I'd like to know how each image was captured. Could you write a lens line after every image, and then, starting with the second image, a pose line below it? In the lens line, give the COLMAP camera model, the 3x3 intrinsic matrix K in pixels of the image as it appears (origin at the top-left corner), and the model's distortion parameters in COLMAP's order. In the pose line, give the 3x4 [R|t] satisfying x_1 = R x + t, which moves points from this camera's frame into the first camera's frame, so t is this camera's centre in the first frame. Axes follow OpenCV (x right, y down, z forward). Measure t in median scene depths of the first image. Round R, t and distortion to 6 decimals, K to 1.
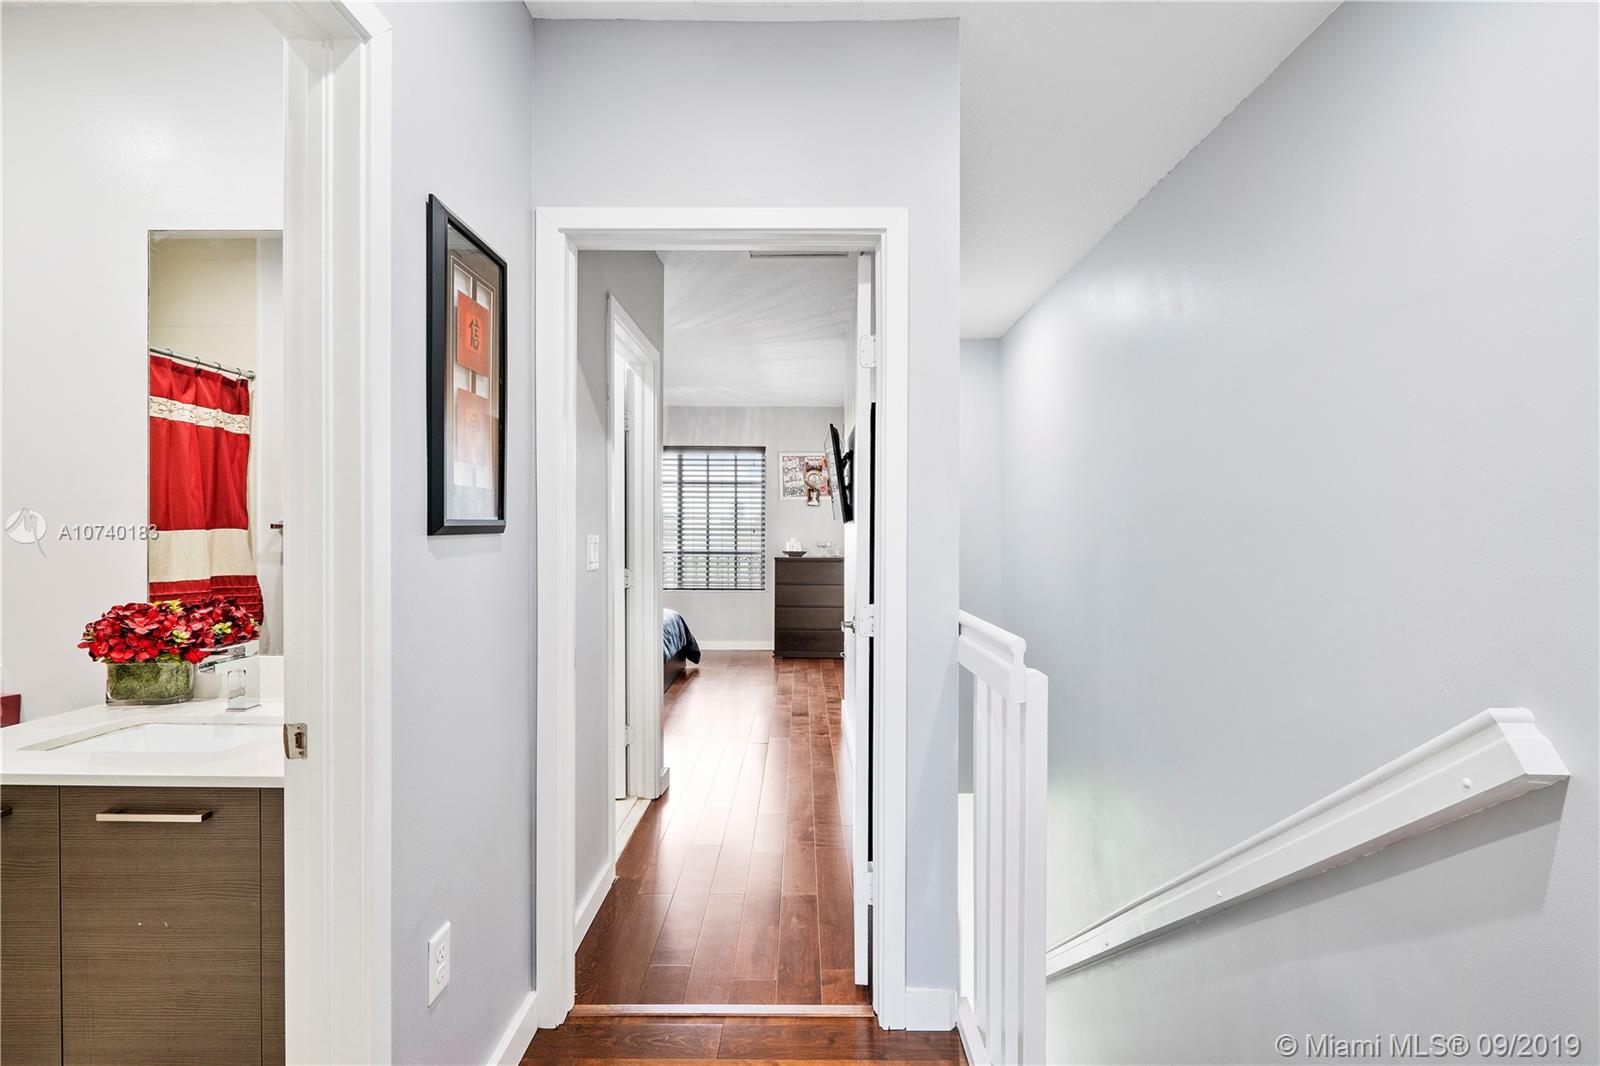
lens RADIAL K [[757.6, 0, 798.1], [0, 757.6, 538.5], [0, 0, 1]] dist [-0.003027, 0.000346]
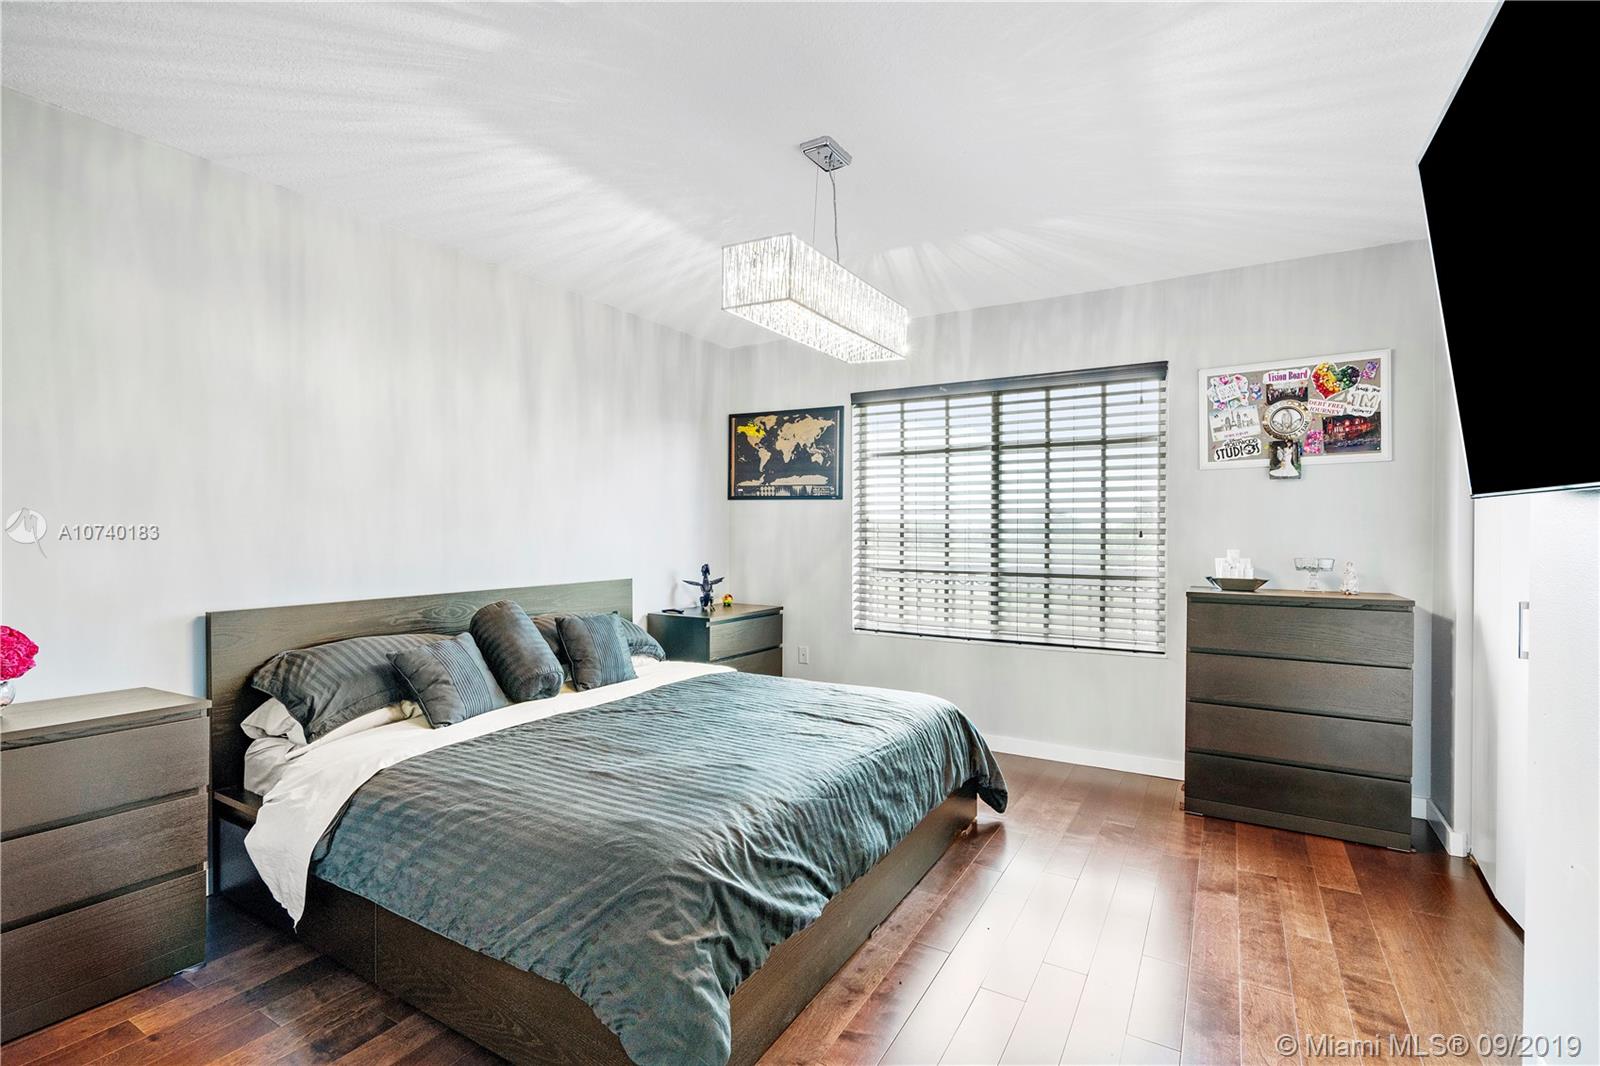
lens RADIAL K [[757.6, 0, 798.1], [0, 757.6, 538.5], [0, 0, 1]] dist [-0.003027, 0.000346]
pose [[0.864709, 0.002294, -0.502268, -0.003882], [-0.002562, 0.999997, 0.000155, -0.006736], [0.502267, 0.001153, 0.864712, 0.460233]]
